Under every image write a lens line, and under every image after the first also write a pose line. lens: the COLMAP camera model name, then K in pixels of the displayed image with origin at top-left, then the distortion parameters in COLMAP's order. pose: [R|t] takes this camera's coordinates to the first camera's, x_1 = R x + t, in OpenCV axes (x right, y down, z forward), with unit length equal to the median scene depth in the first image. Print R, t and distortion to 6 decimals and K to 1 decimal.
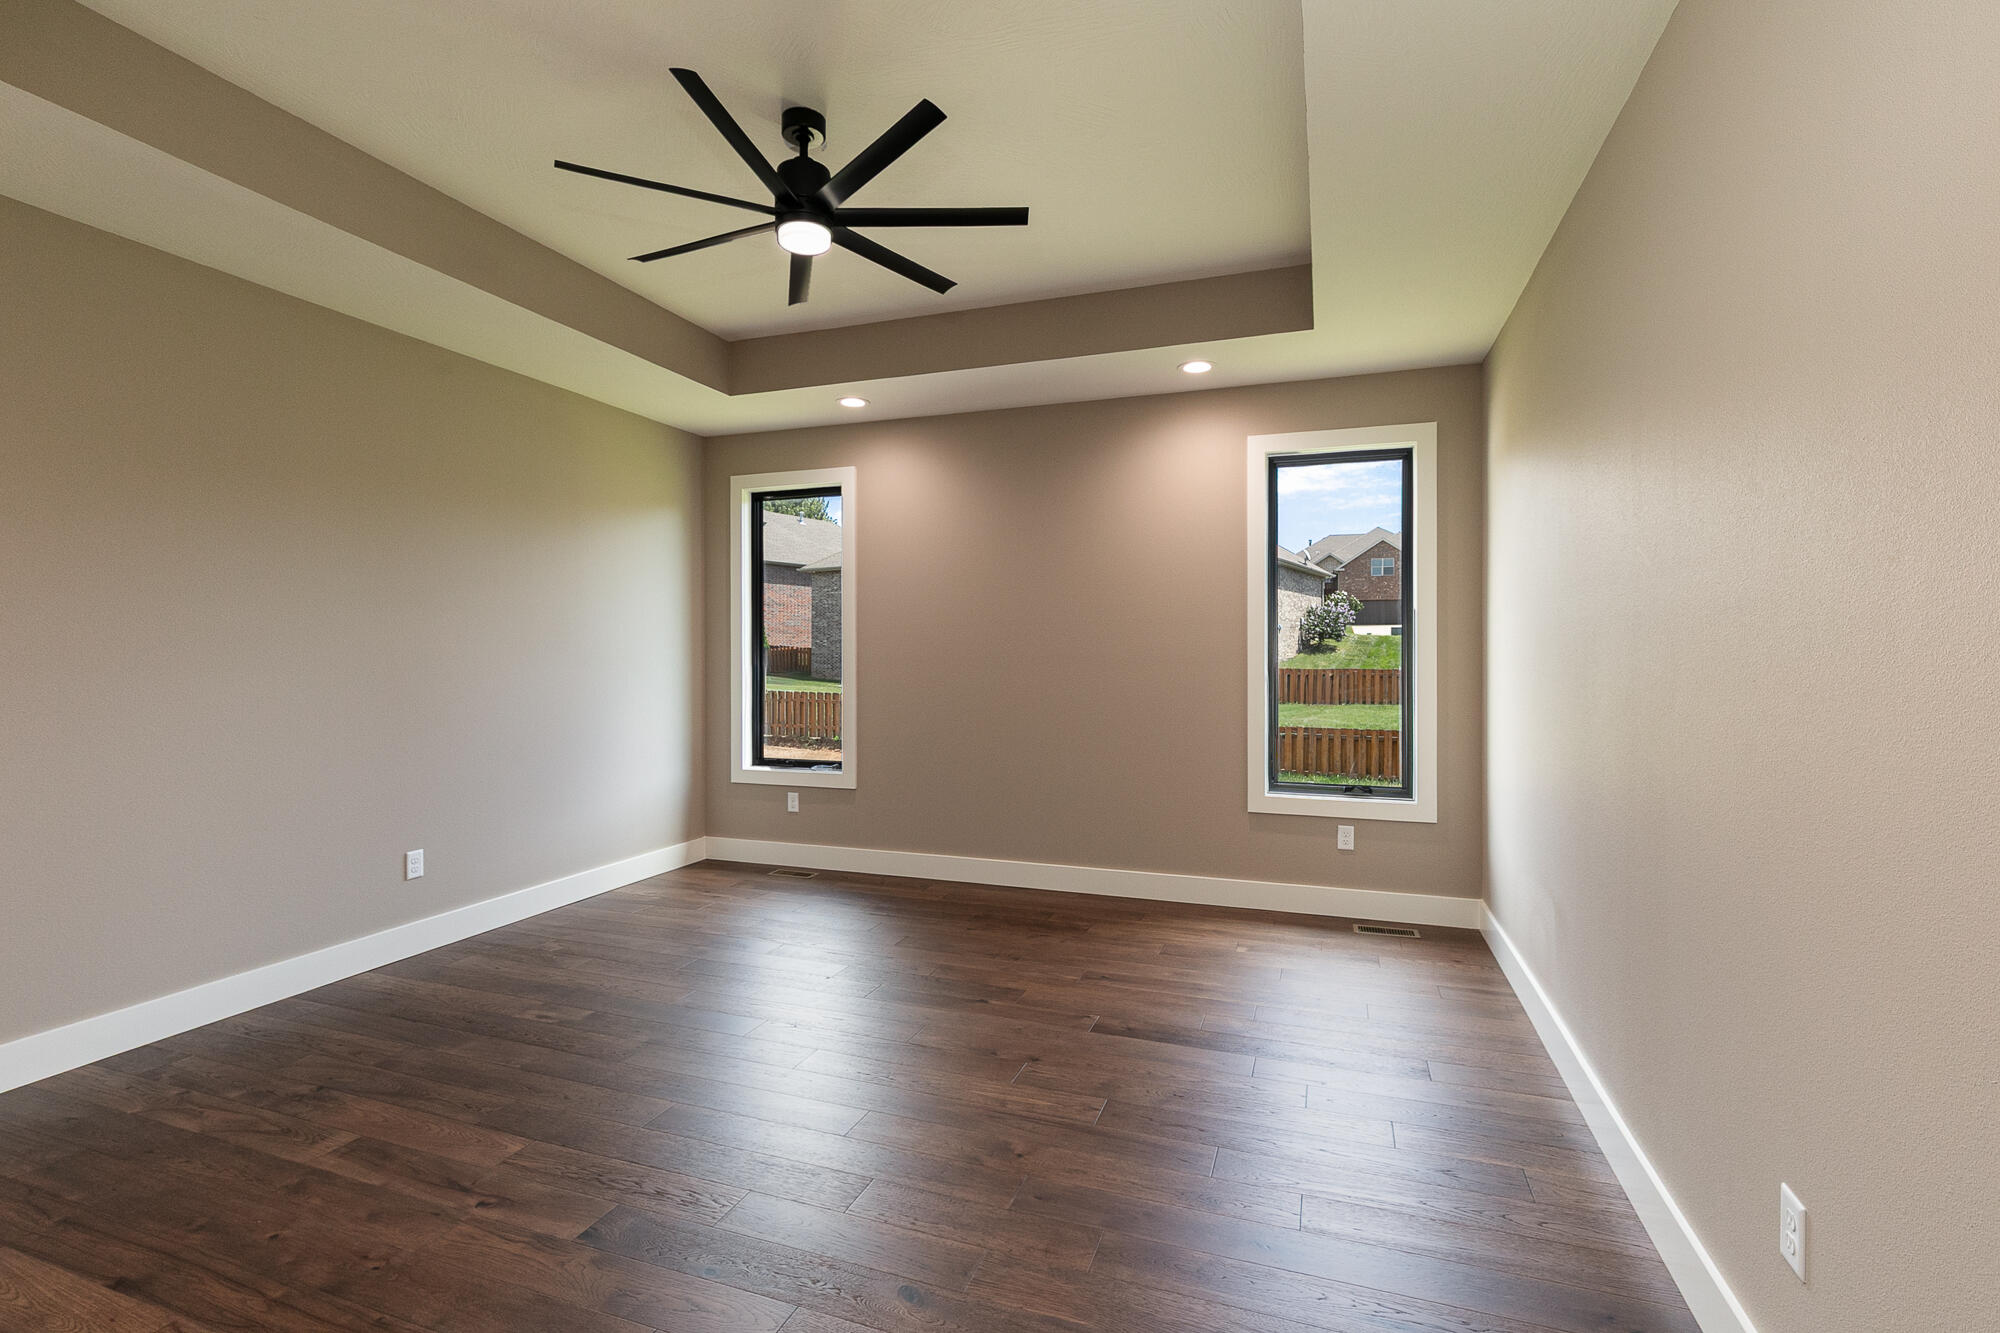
lens RADIAL K [[935.1, 0, 993.9], [0, 935.1, 668.2], [0, 0, 1]] dist [0.002217, -0.000096]
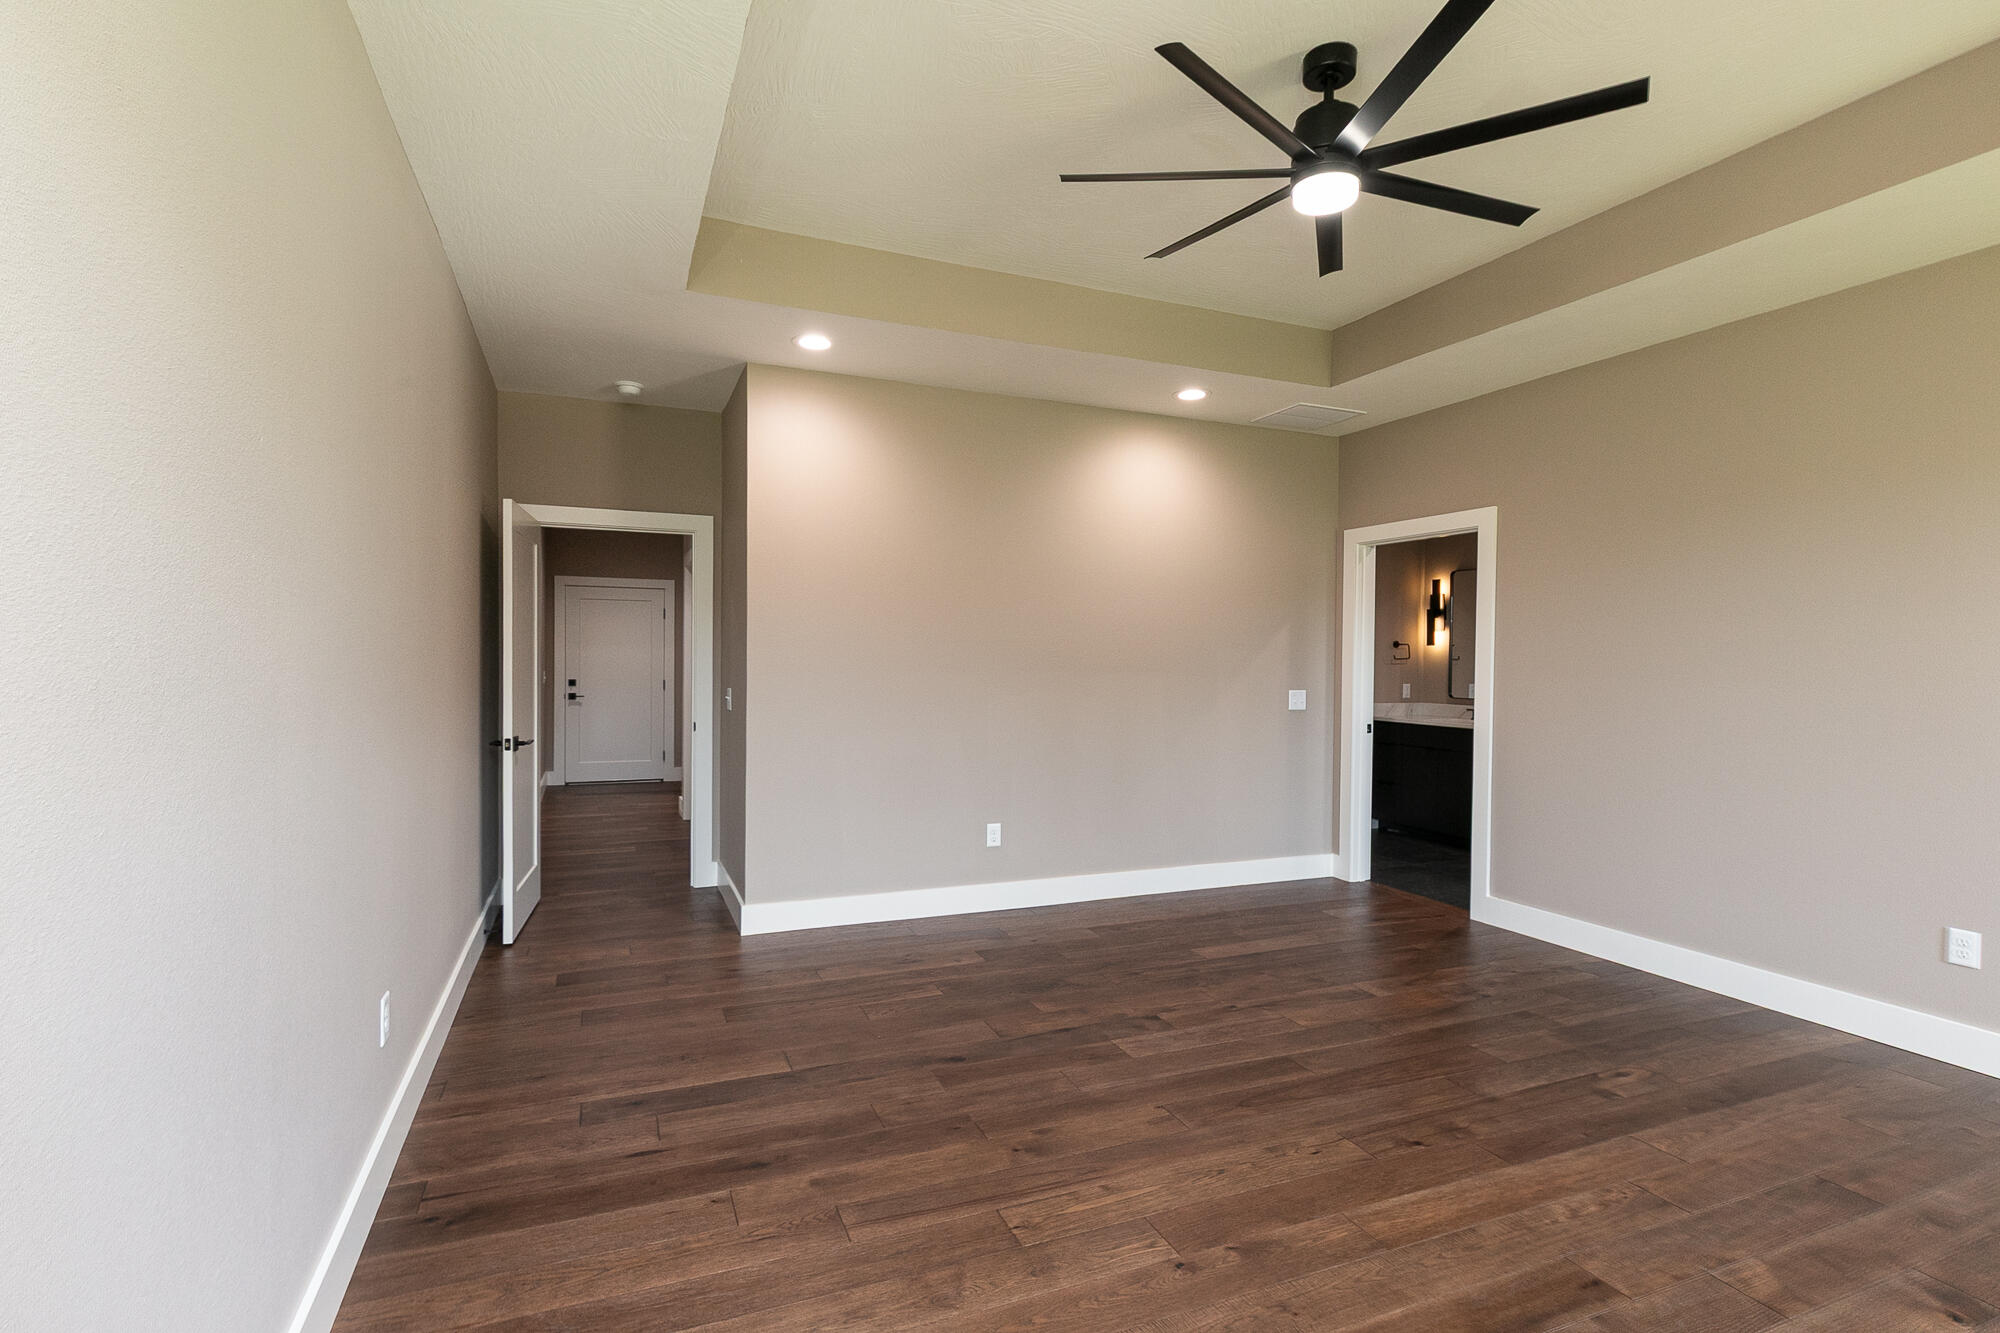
lens RADIAL K [[935.1, 0, 1000.3], [0, 935.1, 668.4], [0, 0, 1]] dist [0.002217, -0.000096]
pose [[-0.742012, -0.001048, -0.670386, 0.653140], [-0.019528, 0.999608, 0.020052, -0.004343], [0.670102, 0.027970, -0.741742, 1.592139]]
